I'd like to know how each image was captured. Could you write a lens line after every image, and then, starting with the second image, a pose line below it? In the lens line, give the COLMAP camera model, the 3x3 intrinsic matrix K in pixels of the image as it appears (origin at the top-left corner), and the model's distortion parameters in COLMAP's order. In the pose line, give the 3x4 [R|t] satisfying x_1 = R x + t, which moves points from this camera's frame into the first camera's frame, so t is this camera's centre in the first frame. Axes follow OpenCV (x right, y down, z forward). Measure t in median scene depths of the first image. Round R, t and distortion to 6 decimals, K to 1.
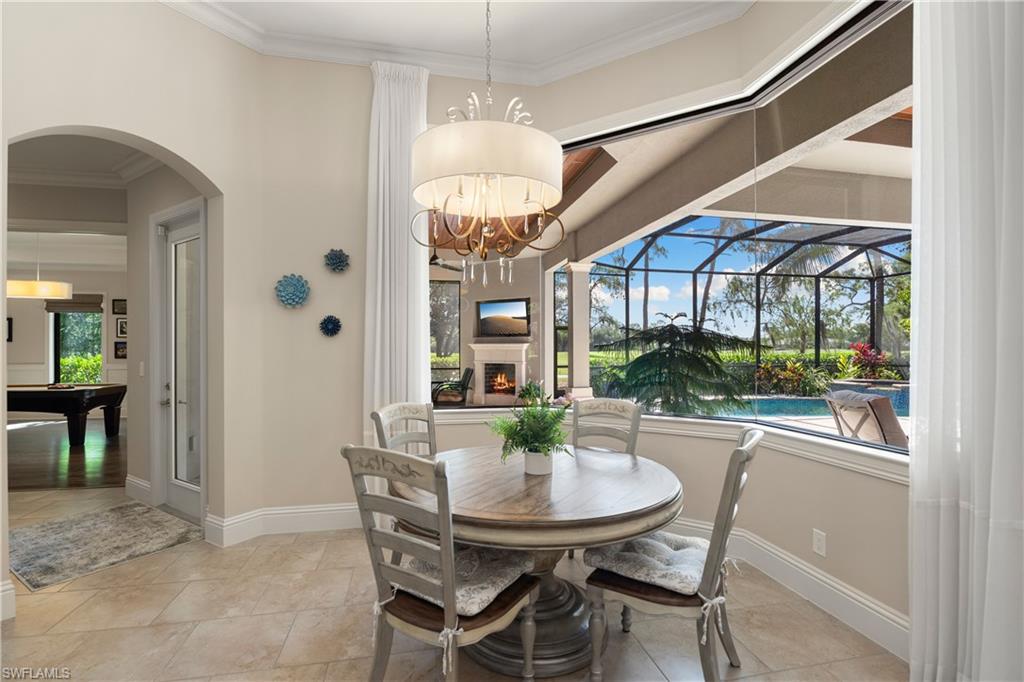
lens RADIAL K [[473.8, 0, 509.9], [0, 473.8, 351.2], [0, 0, 1]] dist [-0.004107, -0.000346]
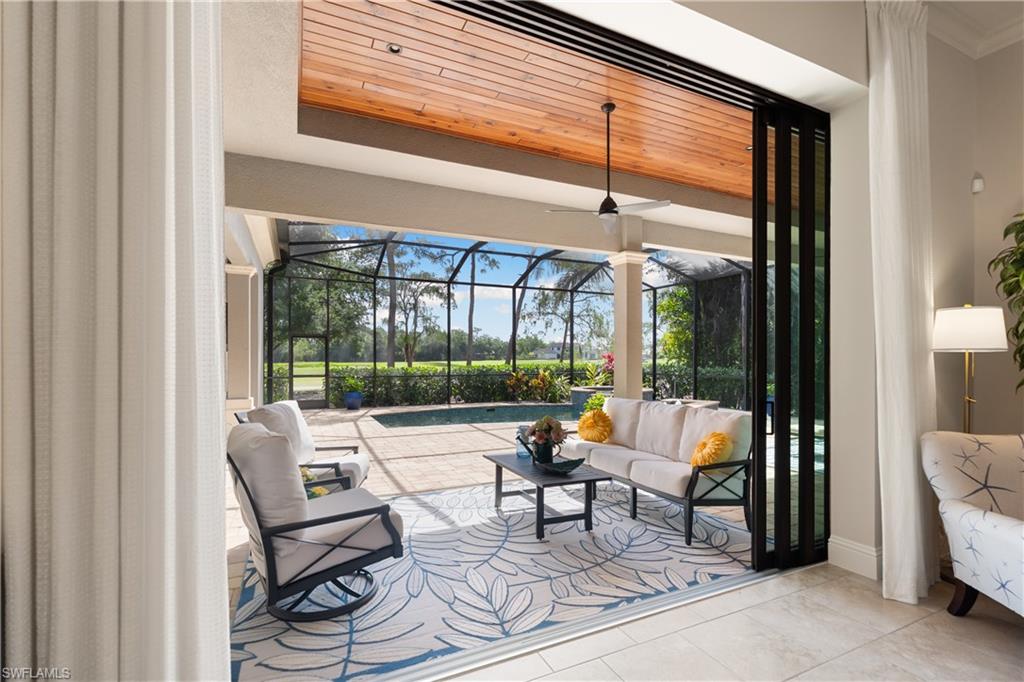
lens RADIAL K [[457.1, 0, 512.5], [0, 457.1, 359.7], [0, 0, 1]] dist [-0.001032, -0.000108]
pose [[0.972518, 0.001734, 0.232822, 0.341954], [-0.001143, 0.999996, -0.002672, 0.001167], [-0.232825, 0.002332, 0.972516, -0.003351]]
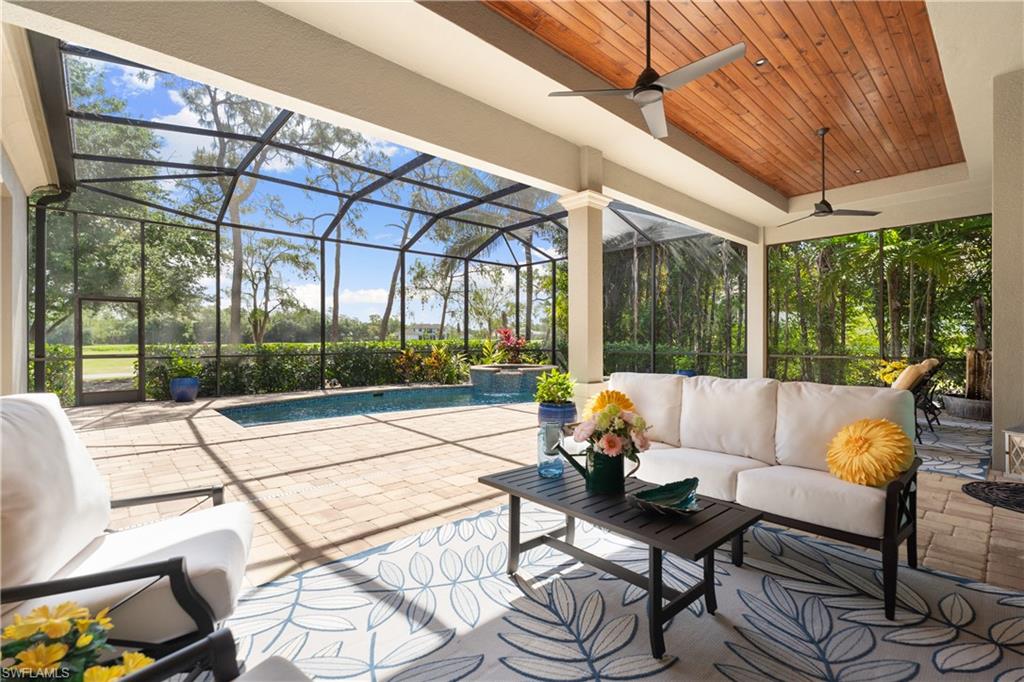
lens RADIAL K [[454.7, 0, 509.4], [0, 454.7, 338.5], [0, 0, 1]] dist [0.003658, 0.000407]
pose [[0.863233, 0.001323, 0.504803, 0.315328], [0.003257, 0.999961, -0.008191, 0.015388], [-0.504795, 0.008715, 0.863195, 0.168043]]
